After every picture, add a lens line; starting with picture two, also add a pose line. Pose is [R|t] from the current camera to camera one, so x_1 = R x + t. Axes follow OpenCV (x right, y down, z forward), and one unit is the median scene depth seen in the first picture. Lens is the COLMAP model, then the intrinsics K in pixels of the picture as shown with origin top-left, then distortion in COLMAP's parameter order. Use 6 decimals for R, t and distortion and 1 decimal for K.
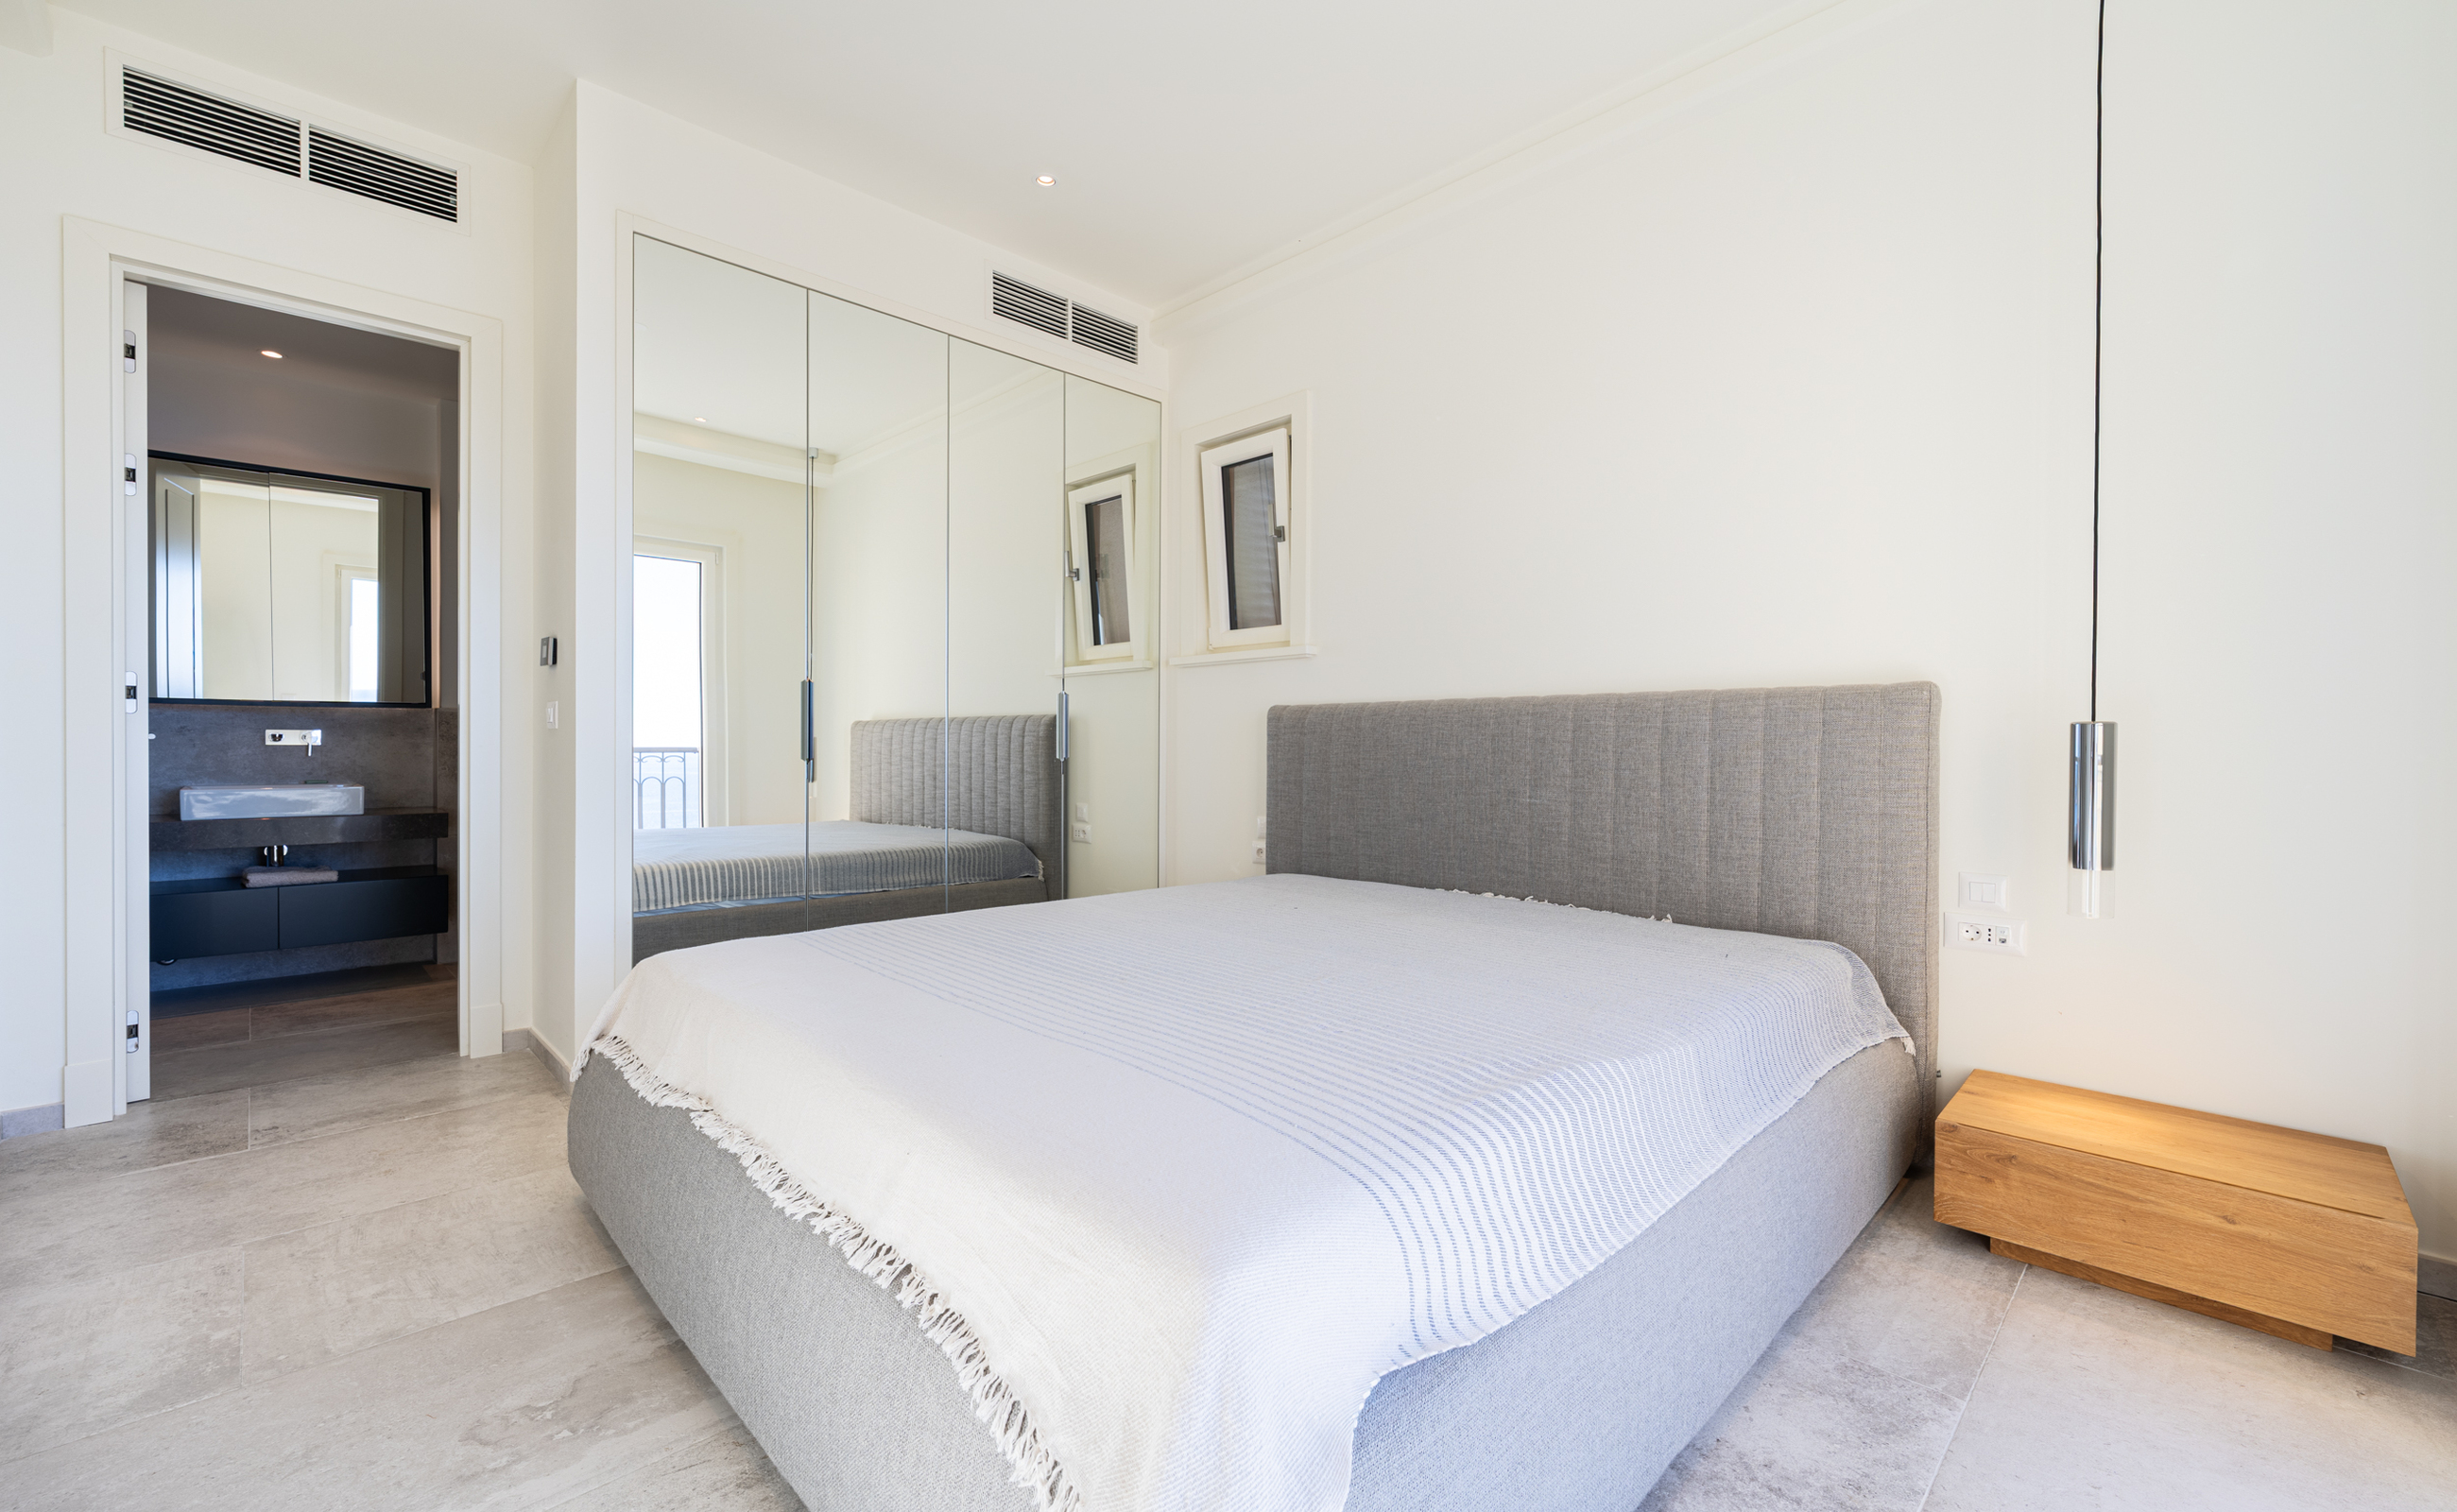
lens RADIAL K [[1010.7, 0, 1217.9], [0, 1010.7, 747.7], [0, 0, 1]] dist [0.001116, -0.000138]
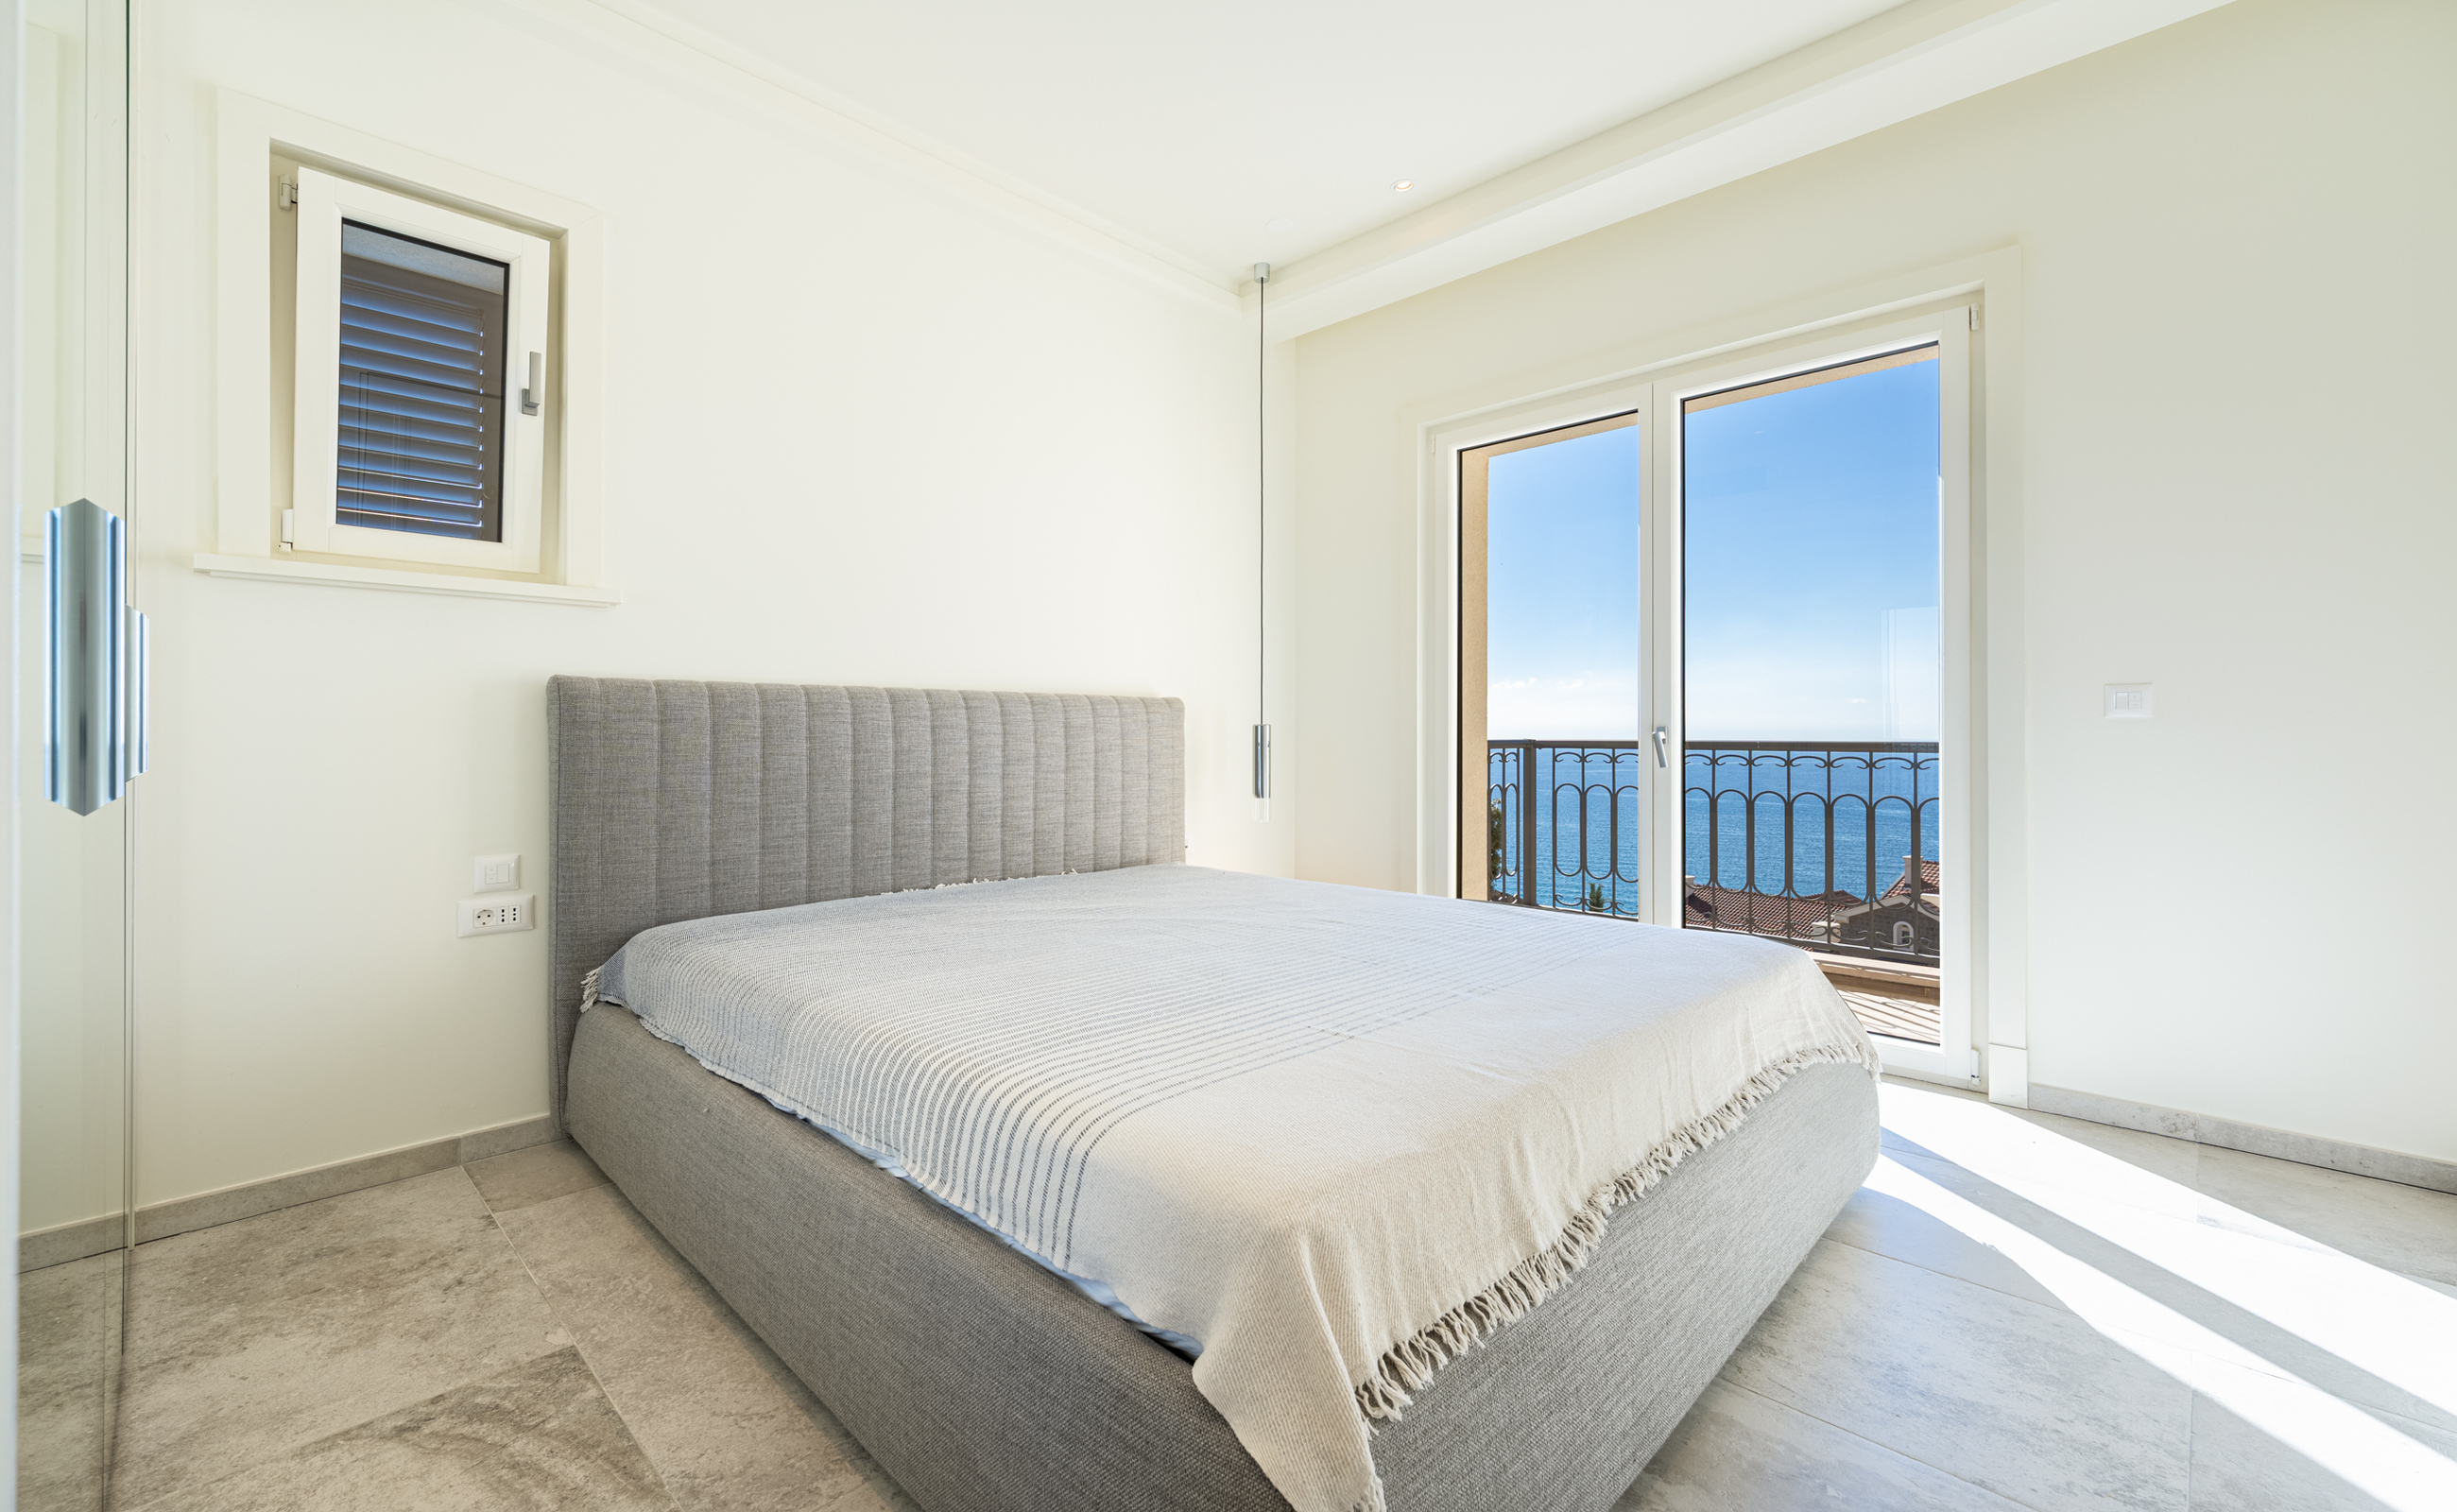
lens RADIAL K [[1010.7, 0, 1220.6], [0, 1010.7, 737.2], [0, 0, 1]] dist [0.001116, -0.000138]
pose [[-0.024764, -0.000088, 0.999693, -0.827128], [0.005470, 0.999985, 0.000223, -0.000311], [-0.999678, 0.005474, -0.024763, 0.838868]]
